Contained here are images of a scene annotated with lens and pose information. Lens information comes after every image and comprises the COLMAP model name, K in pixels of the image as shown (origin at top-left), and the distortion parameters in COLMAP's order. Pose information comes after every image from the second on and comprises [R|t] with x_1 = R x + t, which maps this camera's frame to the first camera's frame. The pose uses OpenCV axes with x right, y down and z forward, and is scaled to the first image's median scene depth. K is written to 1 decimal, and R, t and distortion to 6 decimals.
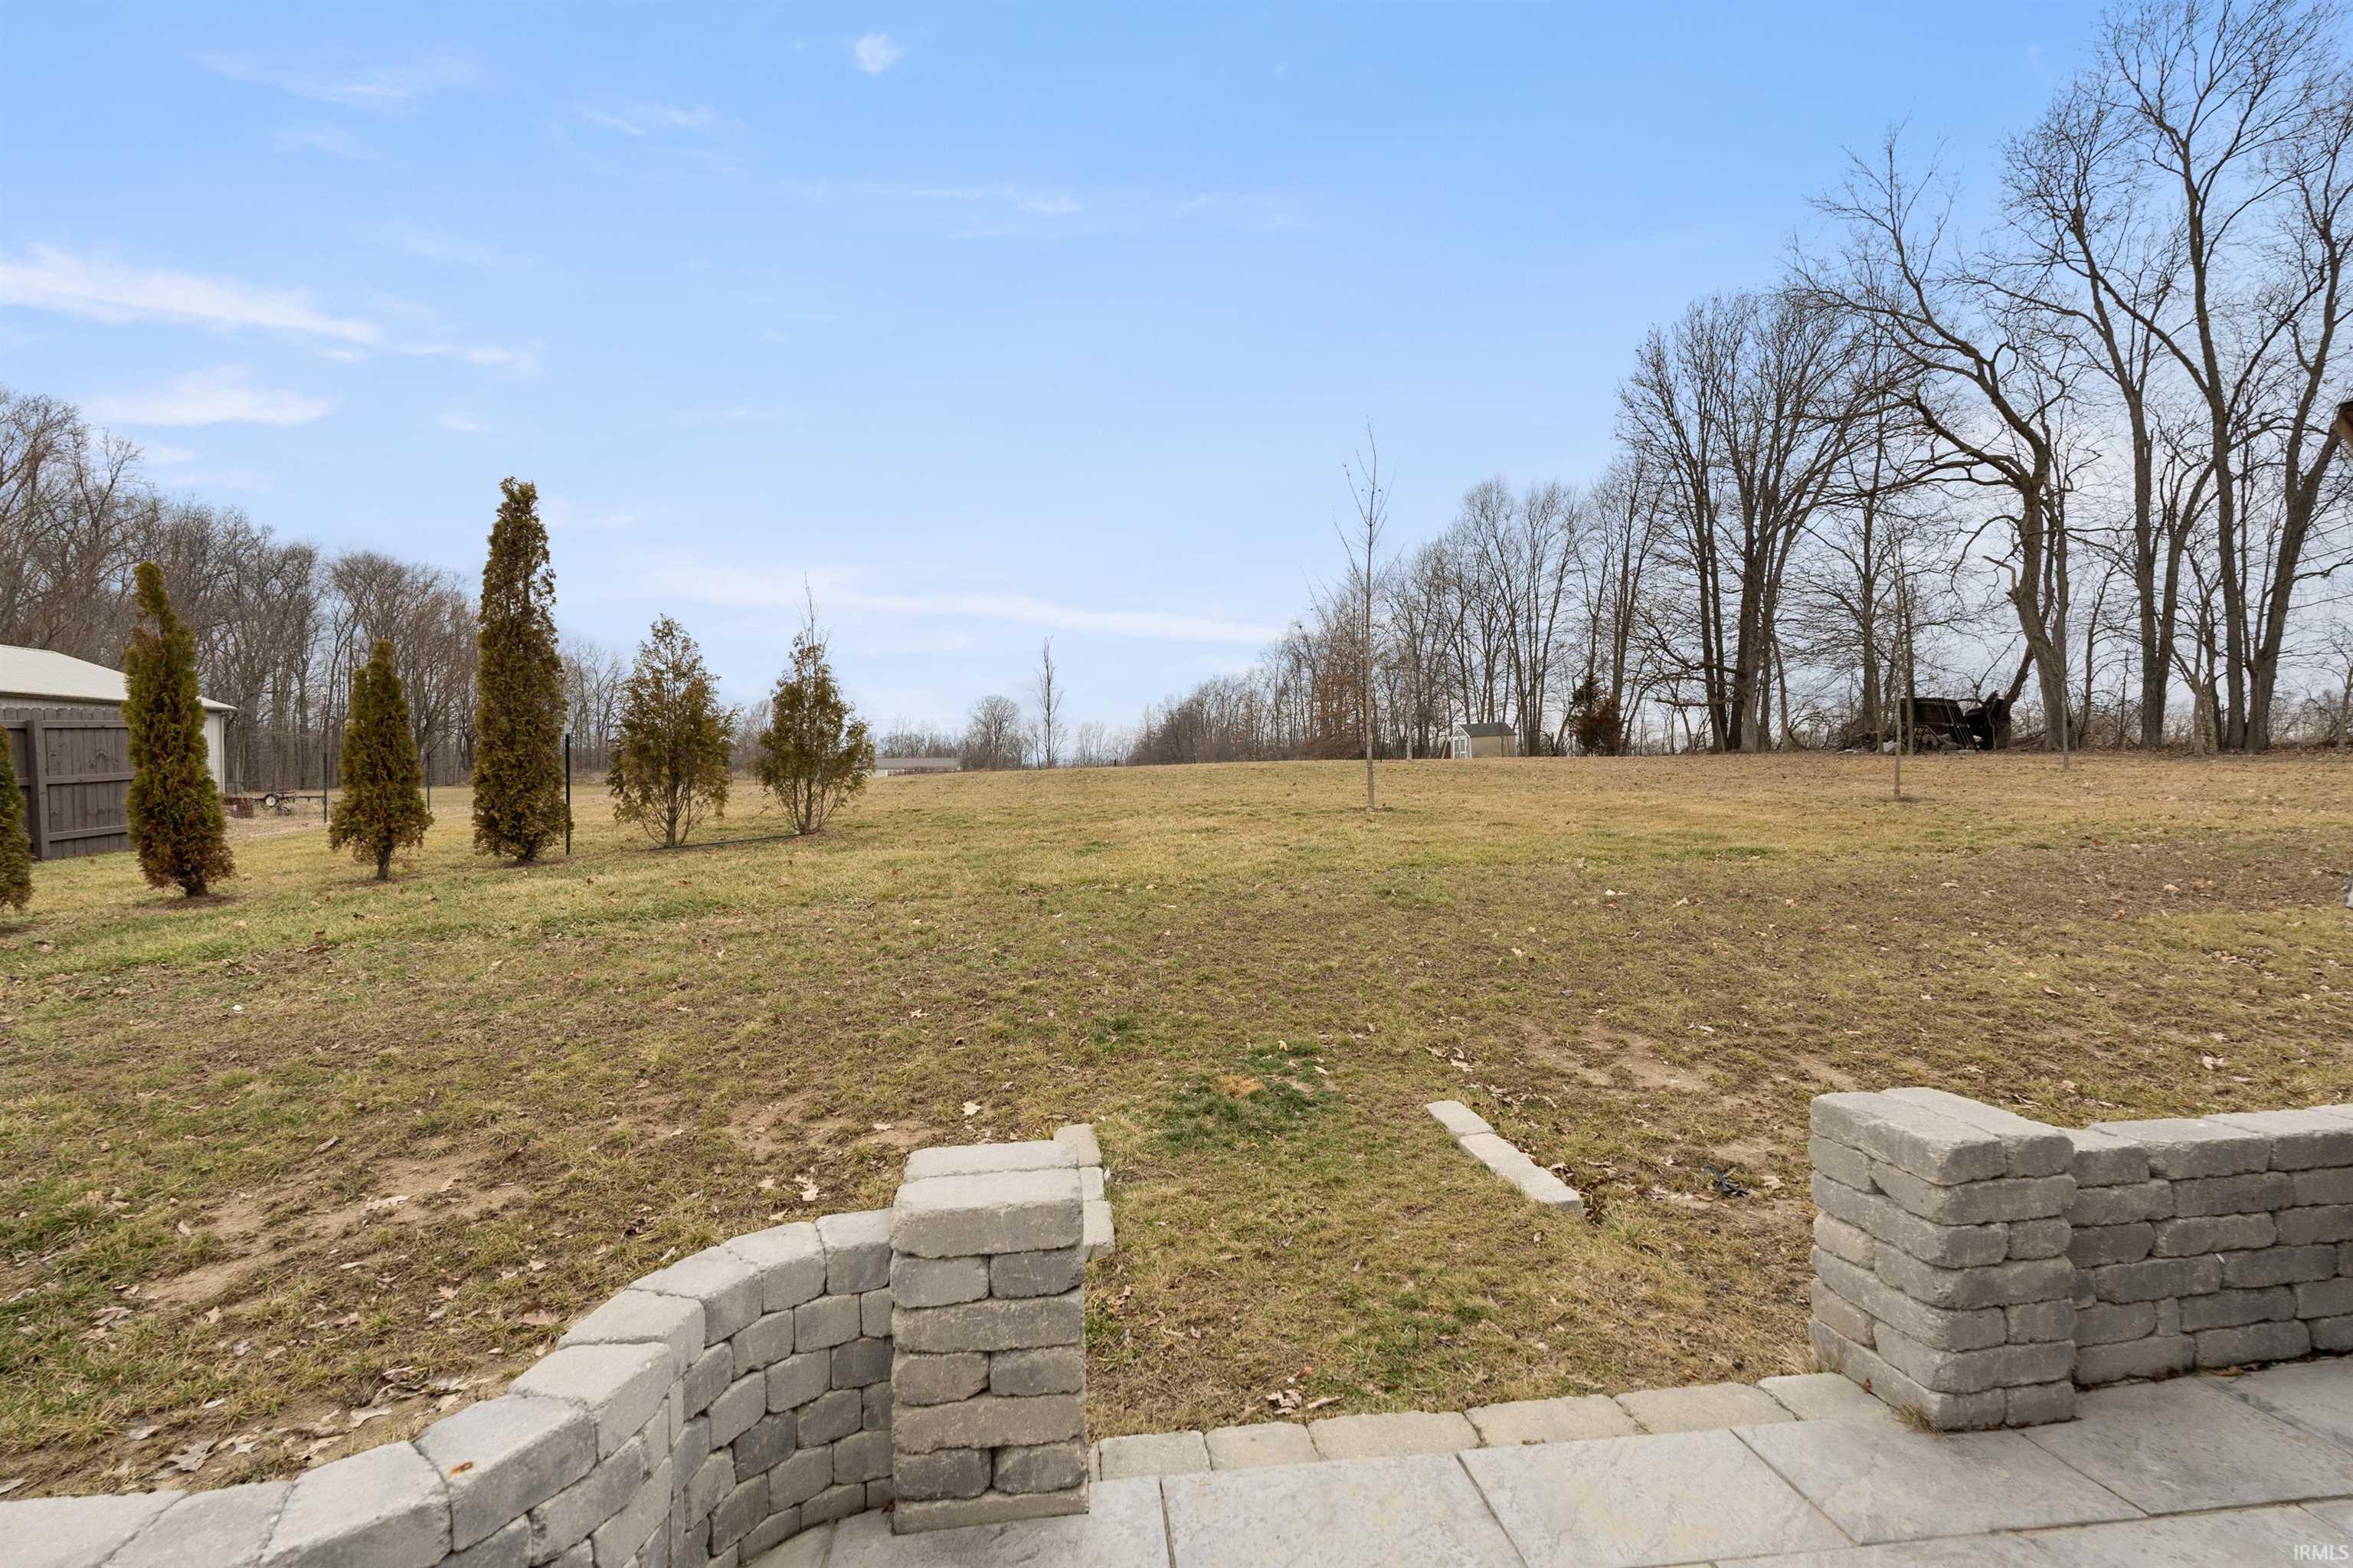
lens RADIAL K [[1039.2, 0, 1176.2], [0, 1039.2, 786.9], [0, 0, 1]] dist [-0.001728, -0.000215]
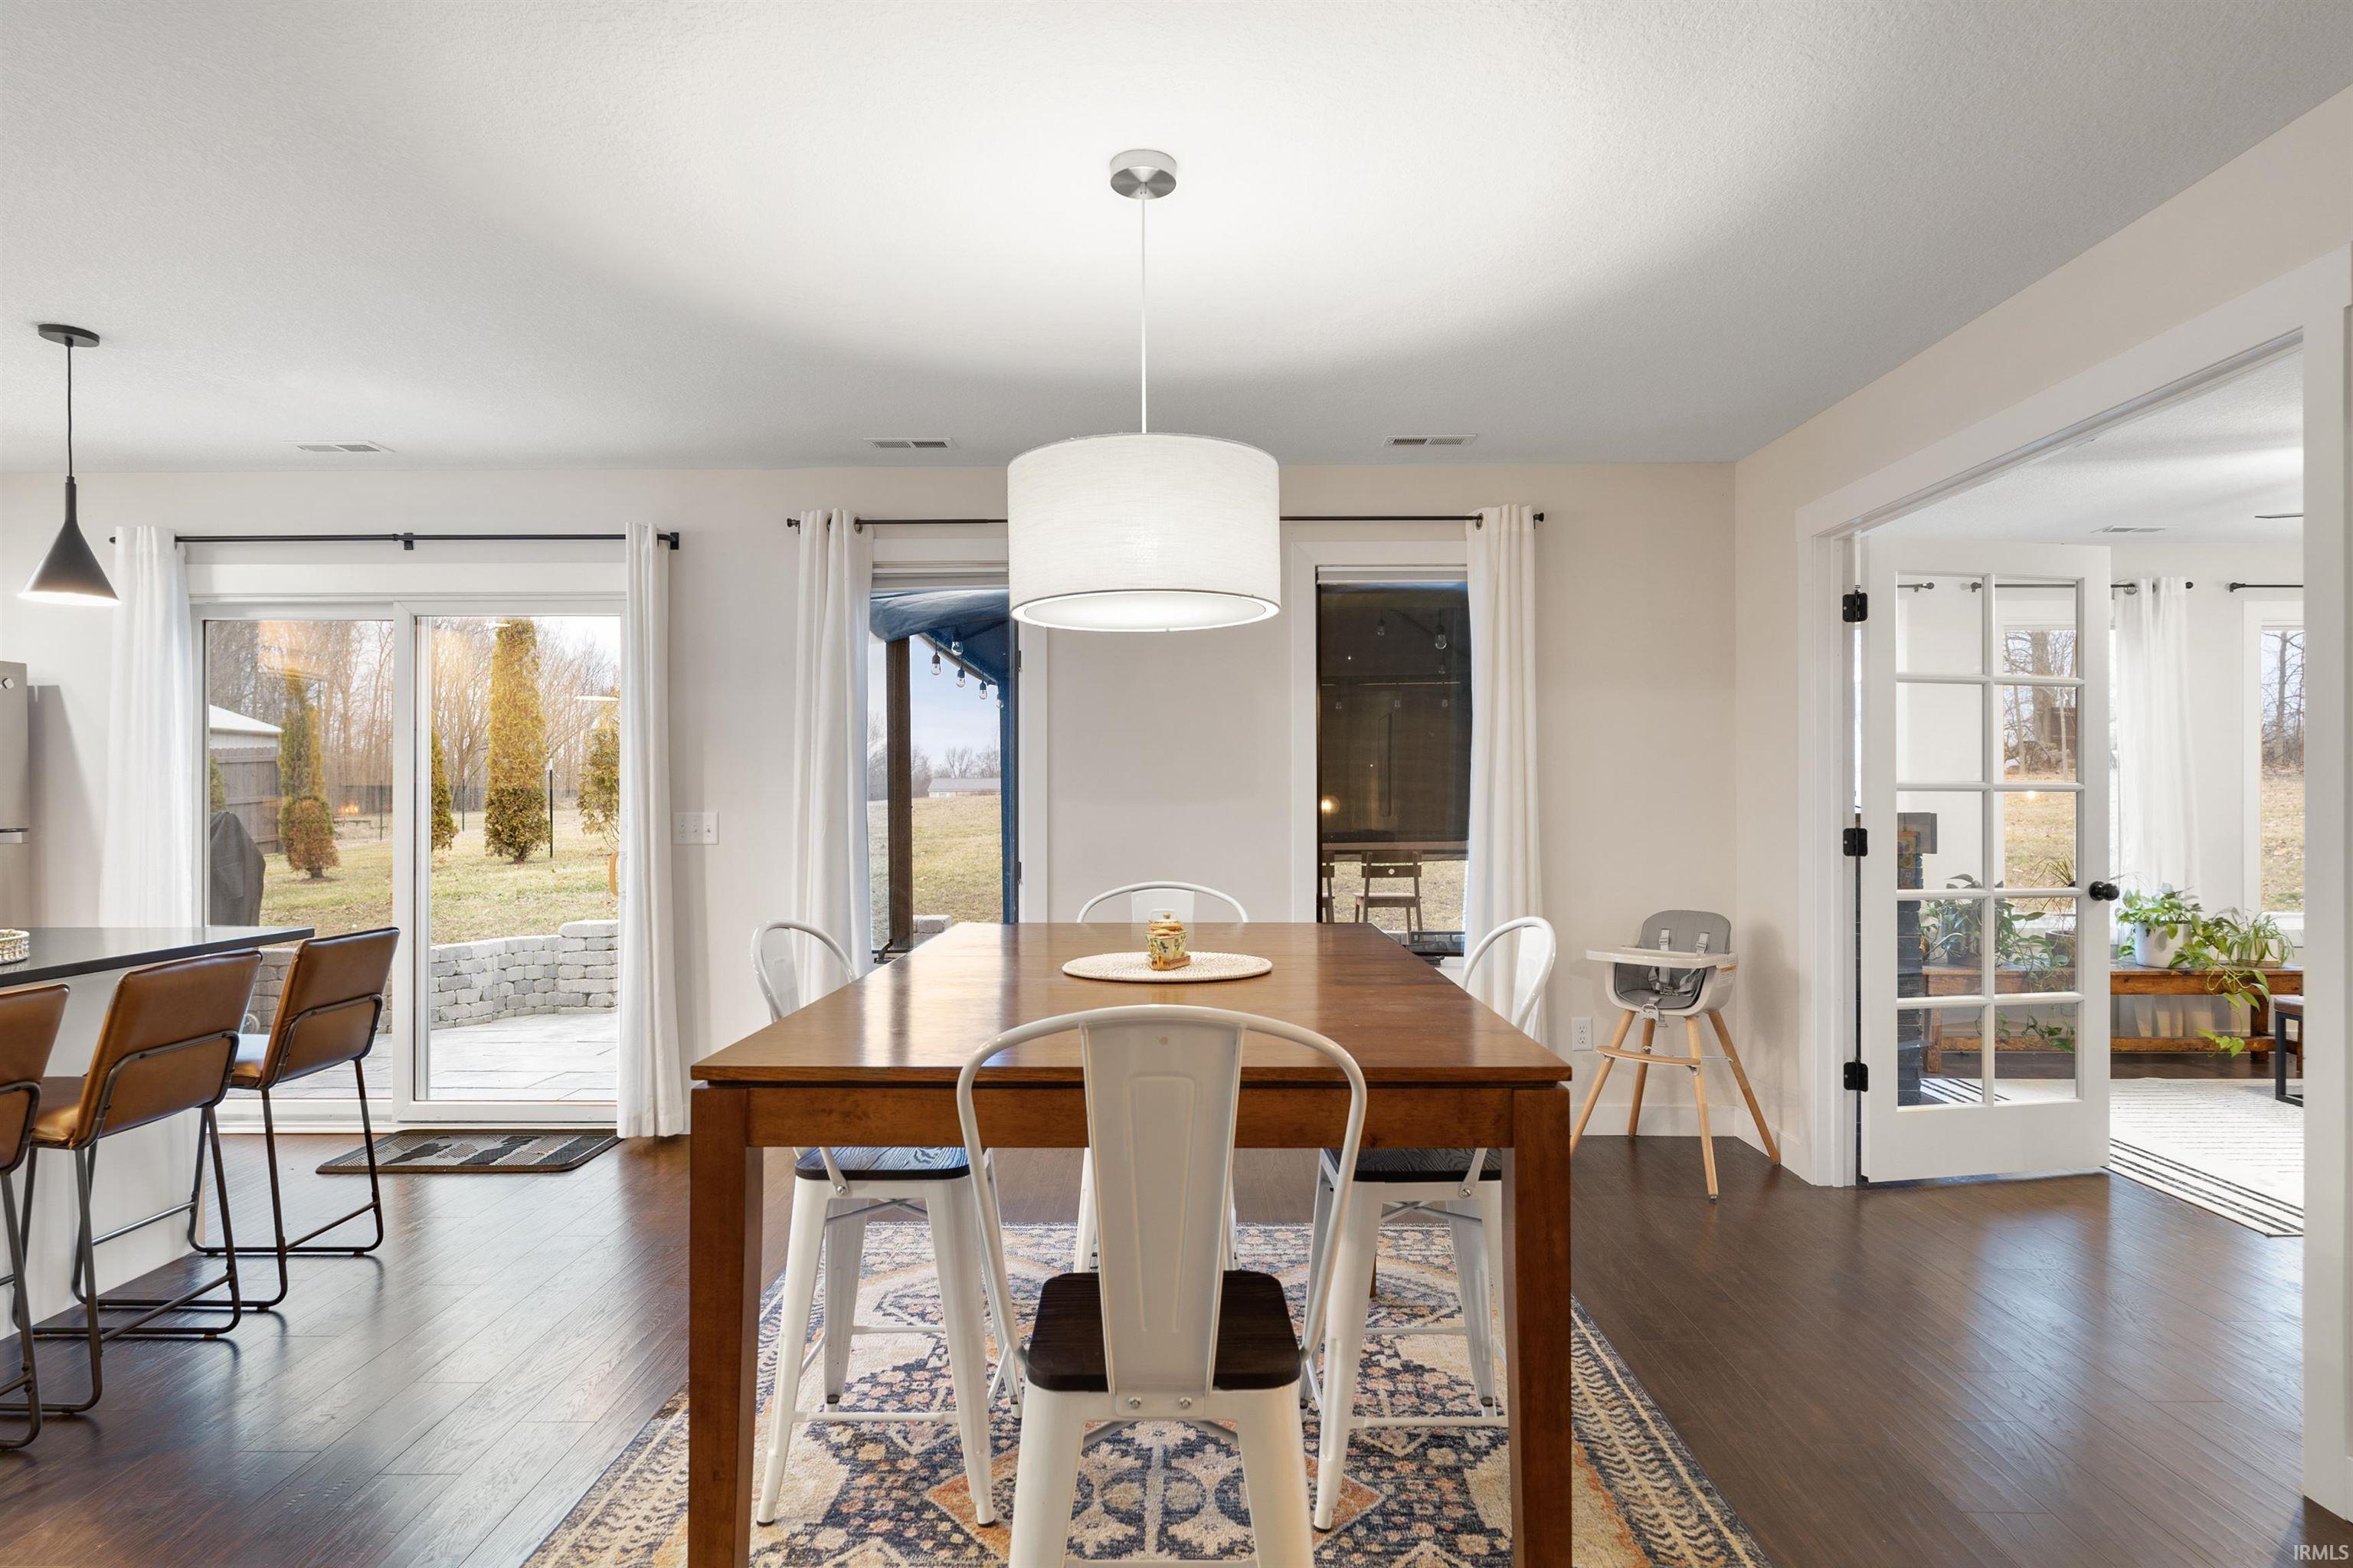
lens RADIAL K [[1315.0, 0, 1175.6], [0, 1315.0, 794.8], [0, 0, 1]] dist [0.001542, -0.000840]
pose [[0.991028, -0.000865, -0.133651, 0.509600], [-0.001028, 0.999900, -0.014097, 0.006127], [0.133650, 0.014108, 0.990928, -0.670456]]
